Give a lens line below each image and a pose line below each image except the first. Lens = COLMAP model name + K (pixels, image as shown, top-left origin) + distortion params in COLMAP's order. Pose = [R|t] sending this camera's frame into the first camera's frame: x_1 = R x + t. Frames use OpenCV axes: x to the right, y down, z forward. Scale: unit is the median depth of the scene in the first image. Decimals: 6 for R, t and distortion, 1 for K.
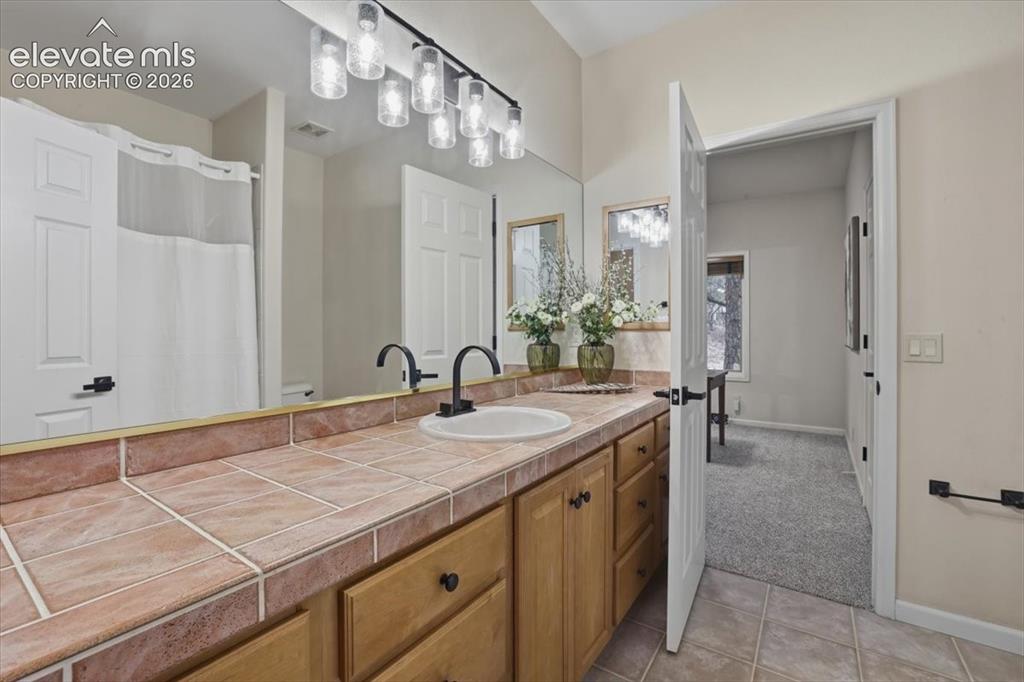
lens RADIAL K [[445.4, 0, 511.6], [0, 445.4, 333.6], [0, 0, 1]] dist [-0.040574, 0.015874]
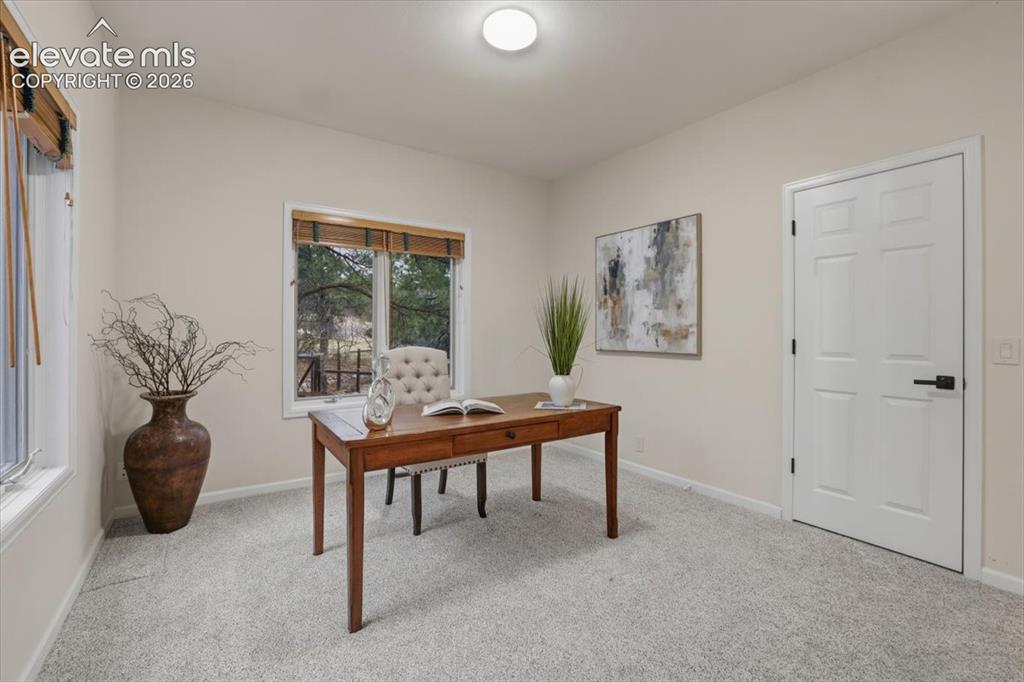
lens RADIAL K [[445.4, 0, 511.6], [0, 445.4, 333.6], [0, 0, 1]] dist [-0.040574, 0.015874]
pose [[0.358121, 0.003703, 0.933668, -0.211902], [0.001382, 0.999989, -0.004497, -0.003715], [-0.933674, 0.002901, 0.358112, 0.899194]]
